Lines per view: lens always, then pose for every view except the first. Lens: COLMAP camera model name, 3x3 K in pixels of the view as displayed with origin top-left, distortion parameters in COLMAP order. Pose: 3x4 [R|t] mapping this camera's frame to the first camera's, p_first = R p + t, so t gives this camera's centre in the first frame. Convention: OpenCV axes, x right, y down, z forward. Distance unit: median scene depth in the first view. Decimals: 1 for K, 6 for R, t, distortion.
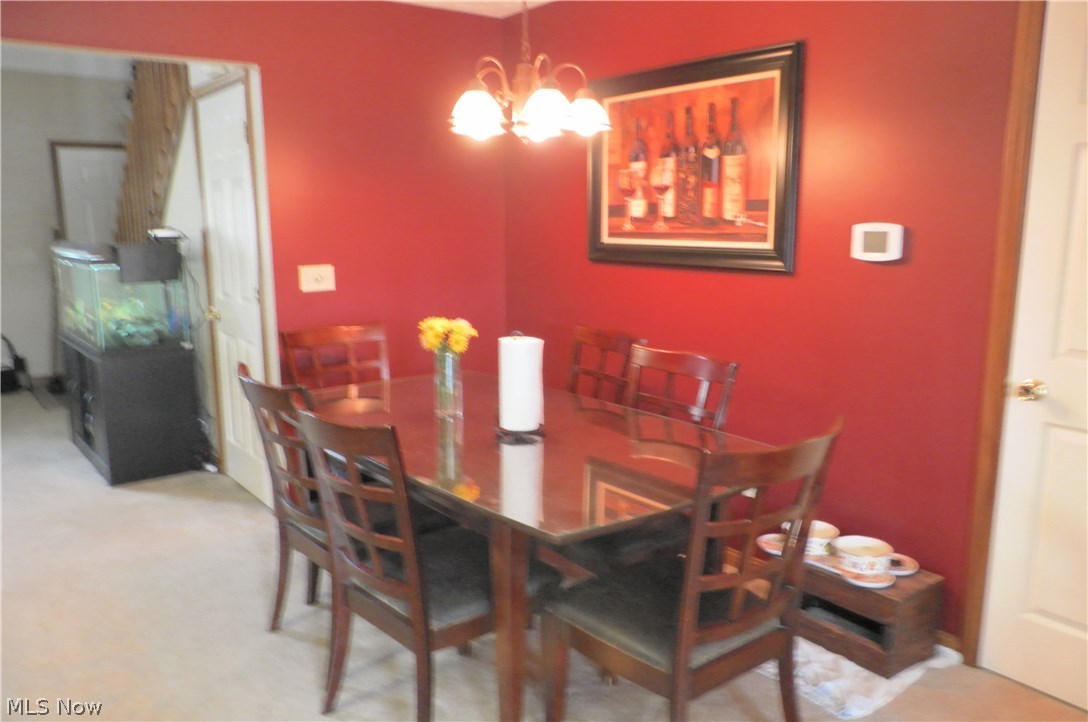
lens RADIAL K [[824.1, 0, 548.4], [0, 824.1, 363.3], [0, 0, 1]] dist [-0.011019, -0.000309]
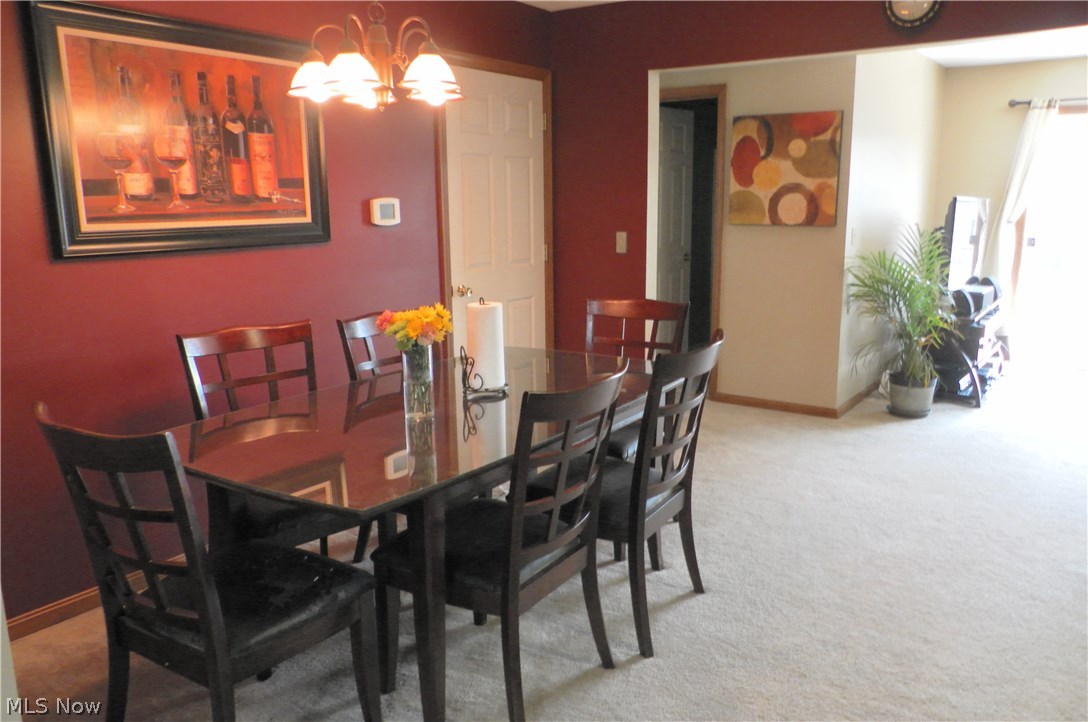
lens RADIAL K [[824.1, 0, 548.4], [0, 824.1, 363.3], [0, 0, 1]] dist [-0.011019, -0.000309]
pose [[-0.307044, -0.192993, 0.931921, -0.861190], [0.169476, 0.952483, 0.253089, -0.172966], [-0.936484, 0.235648, -0.259747, 0.965703]]
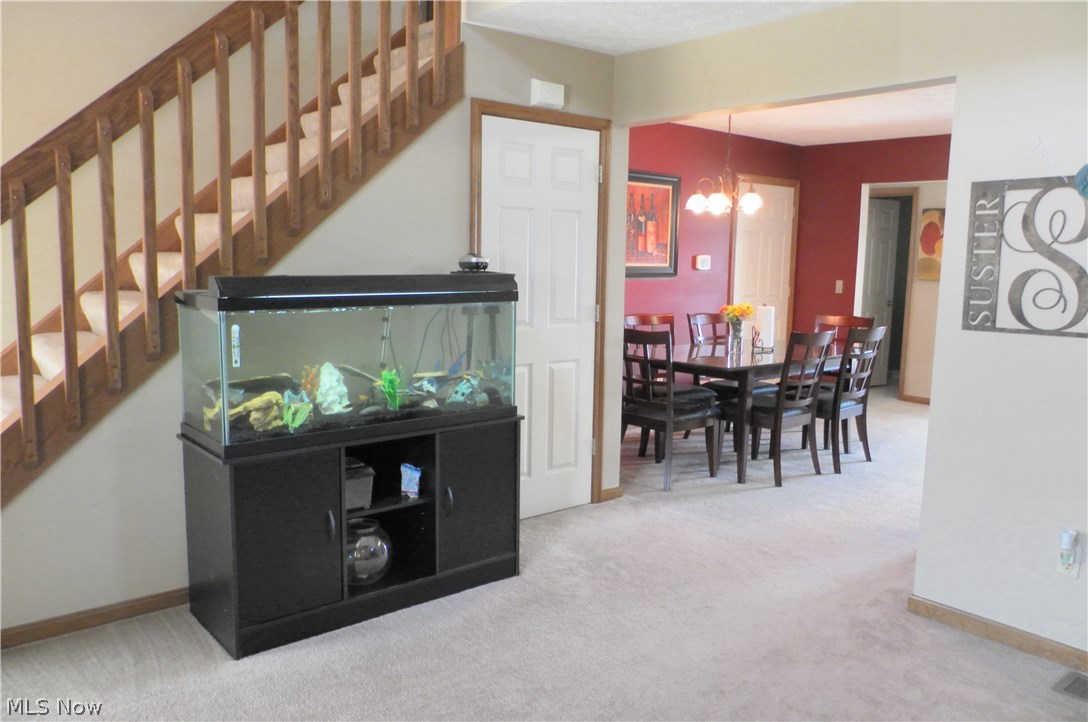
lens RADIAL K [[824.1, 0, 548.4], [0, 824.1, 363.3], [0, 0, 1]] dist [-0.011019, -0.000309]
pose [[-0.049575, -0.137695, 0.989233, -1.780454], [0.151017, 0.978030, 0.143704, -0.232789], [-0.987287, 0.156515, -0.027691, 1.321692]]
